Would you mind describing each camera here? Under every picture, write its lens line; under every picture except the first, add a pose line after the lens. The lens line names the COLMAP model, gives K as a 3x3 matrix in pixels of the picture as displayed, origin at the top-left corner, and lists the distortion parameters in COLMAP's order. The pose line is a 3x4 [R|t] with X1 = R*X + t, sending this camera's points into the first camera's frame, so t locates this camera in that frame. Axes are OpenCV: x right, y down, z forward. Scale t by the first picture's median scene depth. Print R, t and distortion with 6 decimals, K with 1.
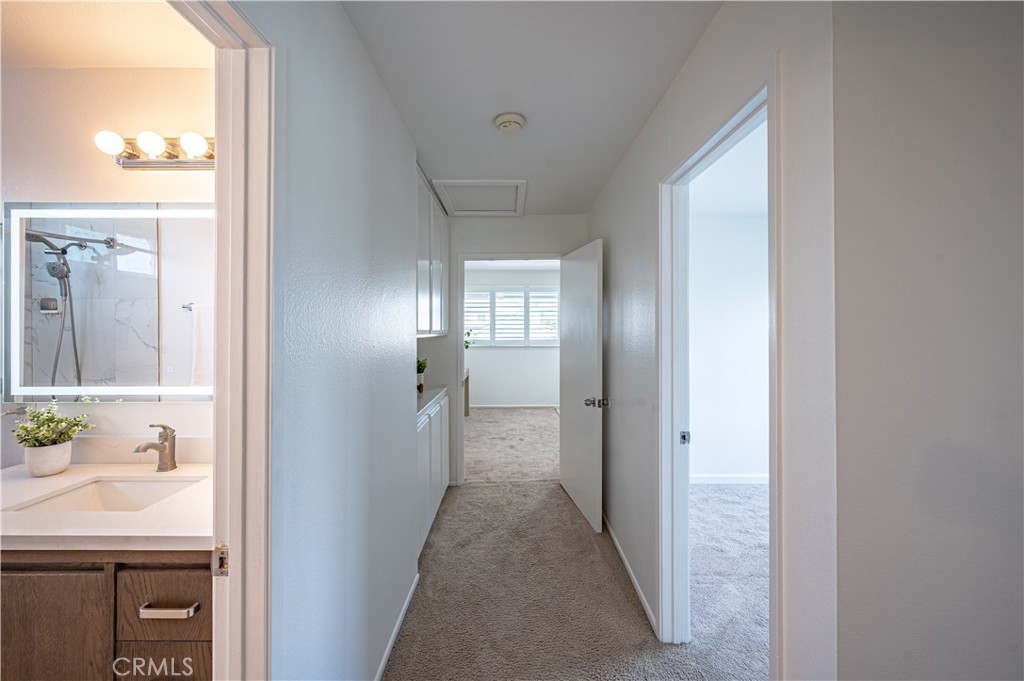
lens RADIAL K [[419.7, 0, 517.8], [0, 419.7, 322.2], [0, 0, 1]] dist [-0.001382, 0.000547]
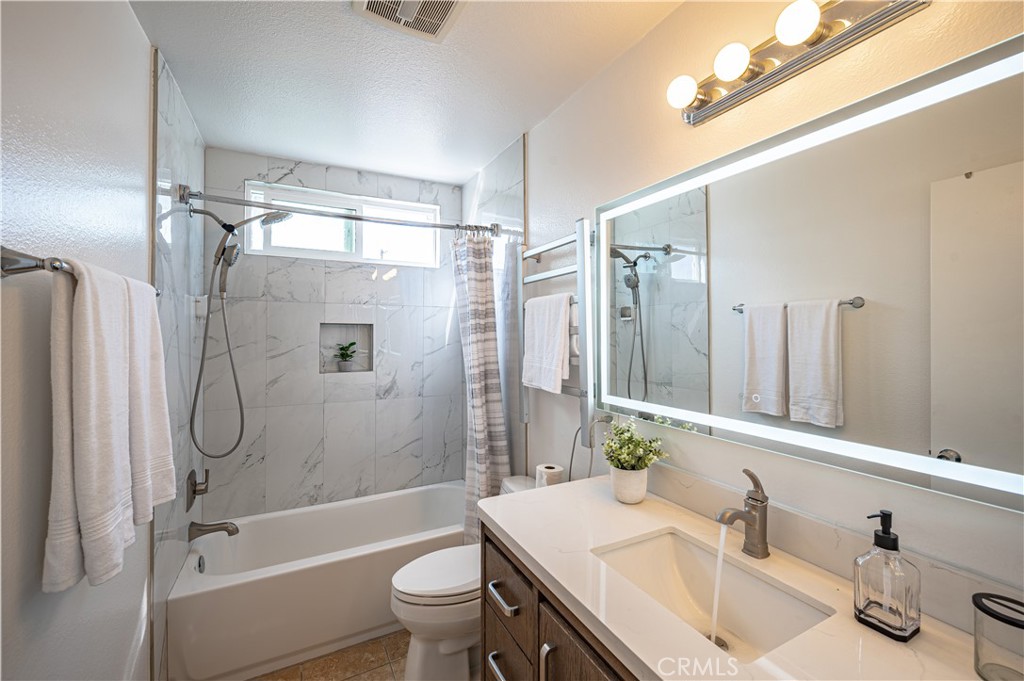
lens RADIAL K [[419.7, 0, 513.3], [0, 419.7, 333.0], [0, 0, 1]] dist [-0.001382, 0.000547]
pose [[0.453275, 0.003459, -0.891364, -0.298755], [0.009781, 0.999913, 0.008854, 0.000642], [0.891317, -0.012732, 0.453202, 0.261114]]
